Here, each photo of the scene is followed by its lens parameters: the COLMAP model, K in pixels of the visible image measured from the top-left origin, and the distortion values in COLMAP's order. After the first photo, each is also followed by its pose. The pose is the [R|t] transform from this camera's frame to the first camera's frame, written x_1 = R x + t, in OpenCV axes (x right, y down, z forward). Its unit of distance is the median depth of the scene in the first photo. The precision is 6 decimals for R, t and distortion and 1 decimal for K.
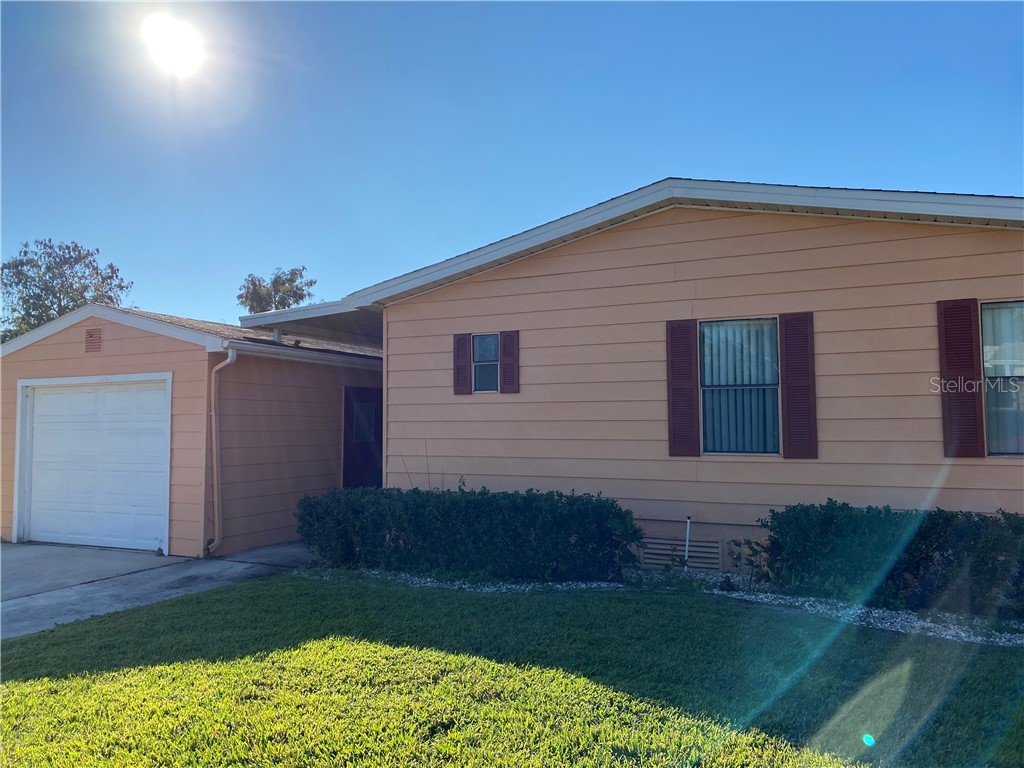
lens RADIAL K [[776.3, 0, 510.4], [0, 776.3, 388.5], [0, 0, 1]] dist [0.027343, -0.021542]
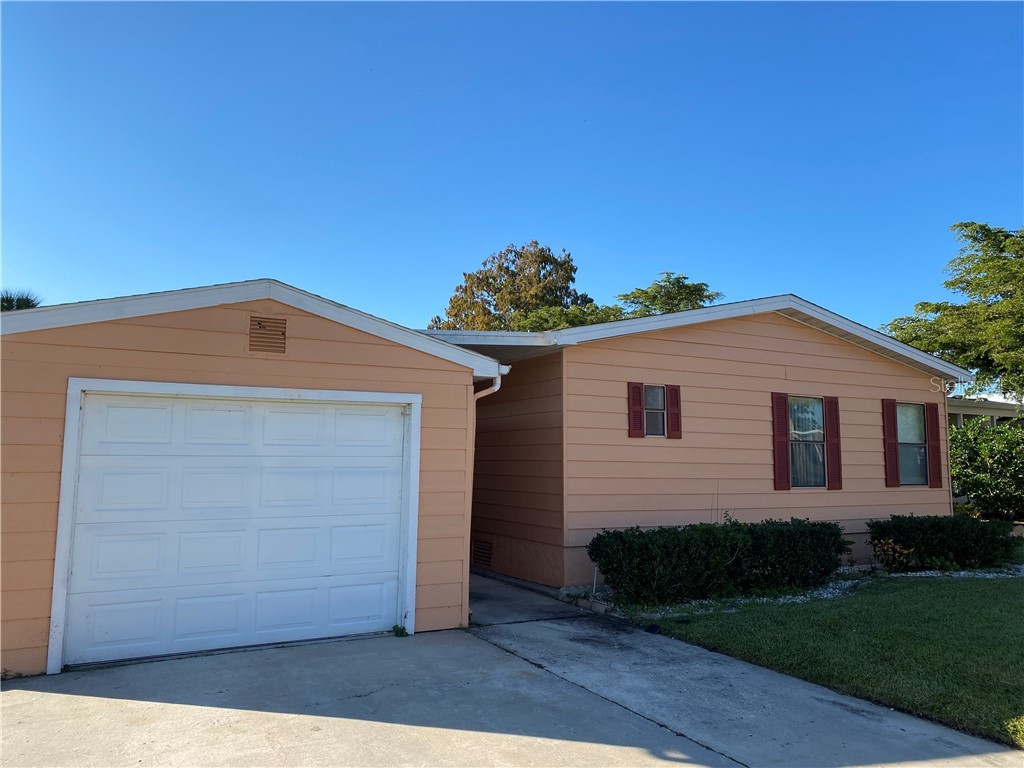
lens RADIAL K [[776.3, 0, 510.9], [0, 776.3, 379.5], [0, 0, 1]] dist [0.027343, -0.021542]
pose [[0.593182, 0.095945, 0.799331, -1.077810], [-0.048857, 0.995333, -0.083215, 0.026281], [-0.803584, 0.010309, 0.595101, 0.494349]]
